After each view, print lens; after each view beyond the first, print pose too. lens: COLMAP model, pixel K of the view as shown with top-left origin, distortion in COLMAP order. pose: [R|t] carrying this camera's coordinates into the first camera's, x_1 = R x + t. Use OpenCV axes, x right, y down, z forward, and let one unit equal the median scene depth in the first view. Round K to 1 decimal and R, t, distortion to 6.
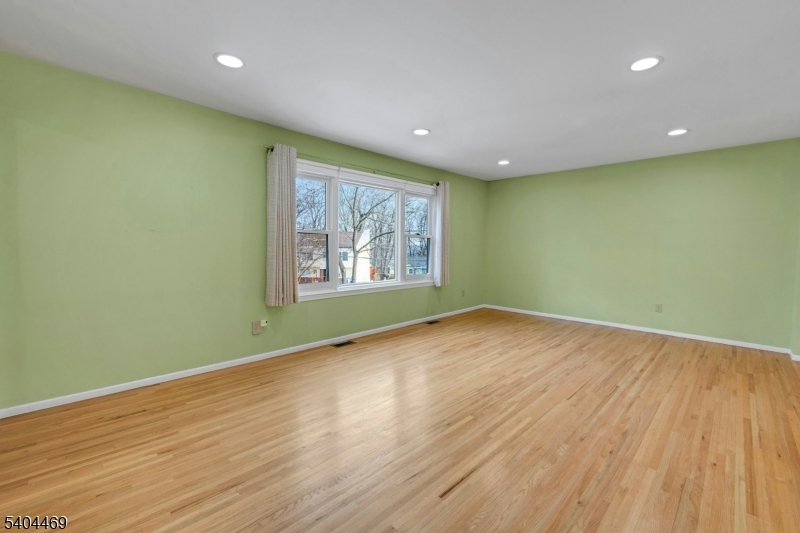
lens RADIAL K [[345.8, 0, 399.8], [0, 345.8, 260.2], [0, 0, 1]] dist [0.003827, 0.001041]
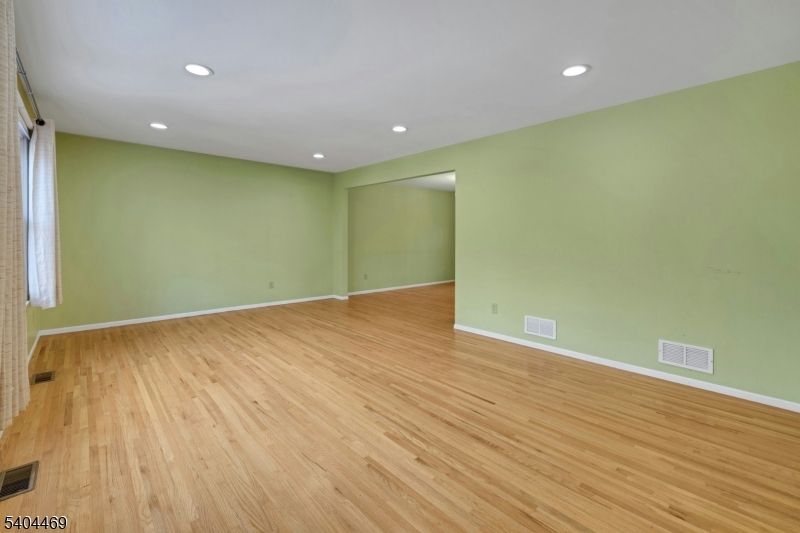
lens RADIAL K [[345.8, 0, 405.9], [0, 345.8, 270.3], [0, 0, 1]] dist [0.003827, 0.001041]
pose [[0.029017, -0.099284, 0.994636, -0.857623], [0.035185, 0.994540, 0.098248, -0.045275], [-0.998959, 0.032145, 0.032352, 0.832699]]
